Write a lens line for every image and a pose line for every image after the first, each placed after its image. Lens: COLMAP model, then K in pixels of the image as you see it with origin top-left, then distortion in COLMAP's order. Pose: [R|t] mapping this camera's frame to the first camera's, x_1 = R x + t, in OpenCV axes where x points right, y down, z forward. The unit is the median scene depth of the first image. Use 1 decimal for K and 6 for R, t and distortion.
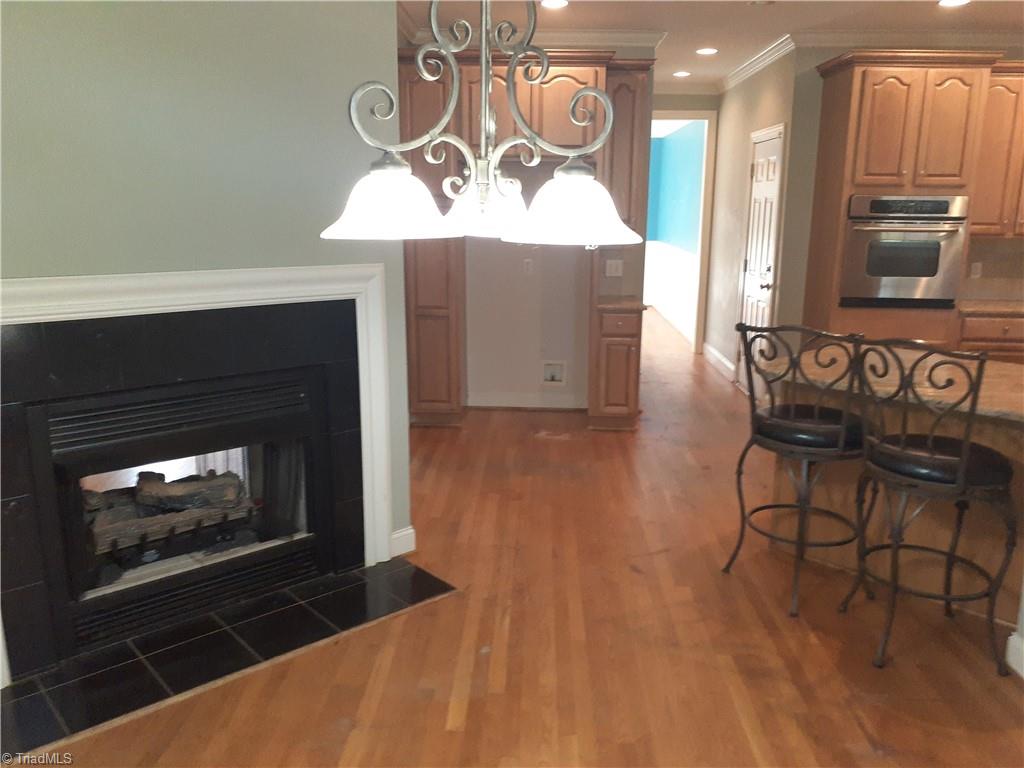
lens RADIAL K [[831.0, 0, 508.8], [0, 831.0, 379.7], [0, 0, 1]] dist [0.011214, 0.006033]
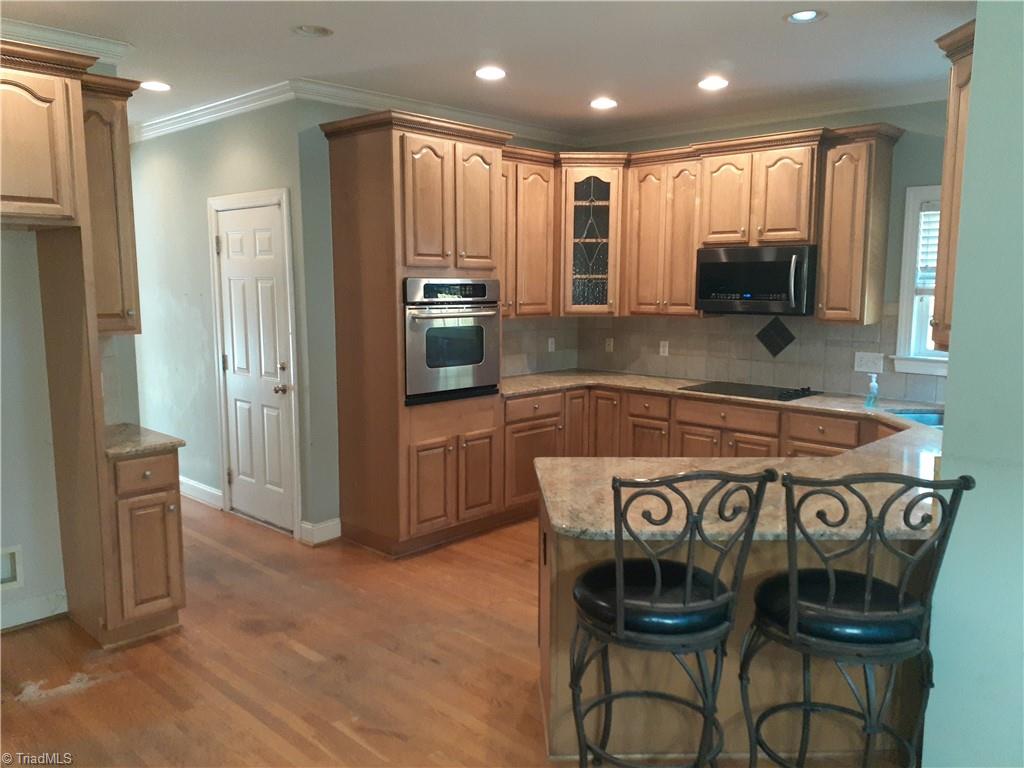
lens RADIAL K [[801.0, 0, 512.0], [0, 801.0, 384.0], [0, 0, 1]] dist [0.165469, -0.308053]
pose [[0.667061, -0.108141, 0.737113, -0.136376], [0.164684, 0.986337, -0.004329, -0.087242], [-0.726574, 0.124278, 0.675756, 0.353303]]
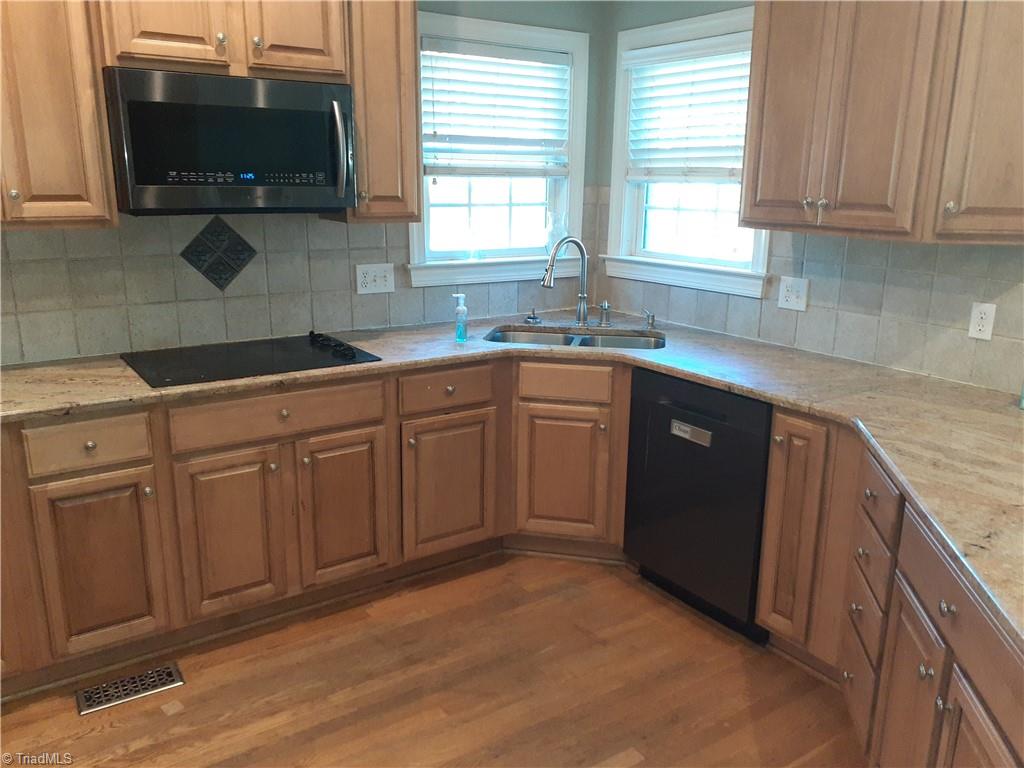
lens RADIAL K [[824.2, 0, 512.0], [0, 824.2, 384.0], [0, 0, 1]] dist [0.102798, -0.171614]
pose [[-0.598510, -0.223801, 0.769220, 0.238592], [0.146388, 0.913467, 0.379670, -0.196678], [-0.787627, 0.339841, -0.513957, 0.934238]]
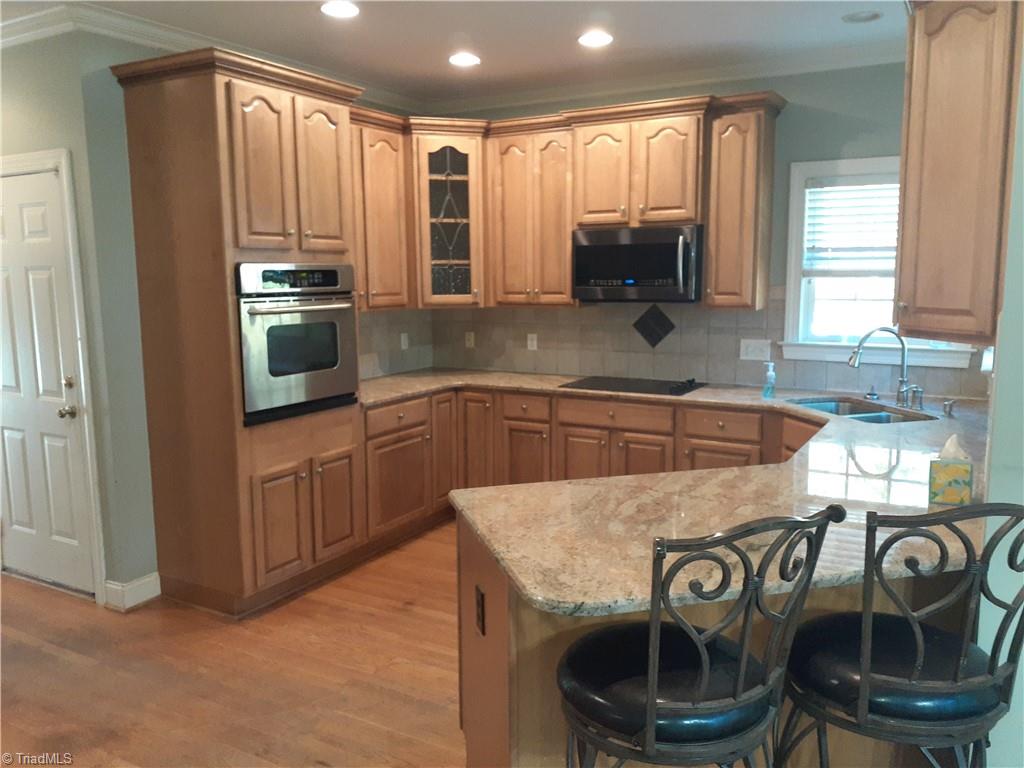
lens RADIAL K [[824.2, 0, 512.0], [0, 824.2, 384.0], [0, 0, 1]] dist [0.102798, -0.171614]
pose [[0.471205, -0.140831, 0.870708, -0.082686], [0.204191, 0.977771, 0.047645, -0.107994], [-0.858063, 0.155340, 0.489487, 0.473058]]
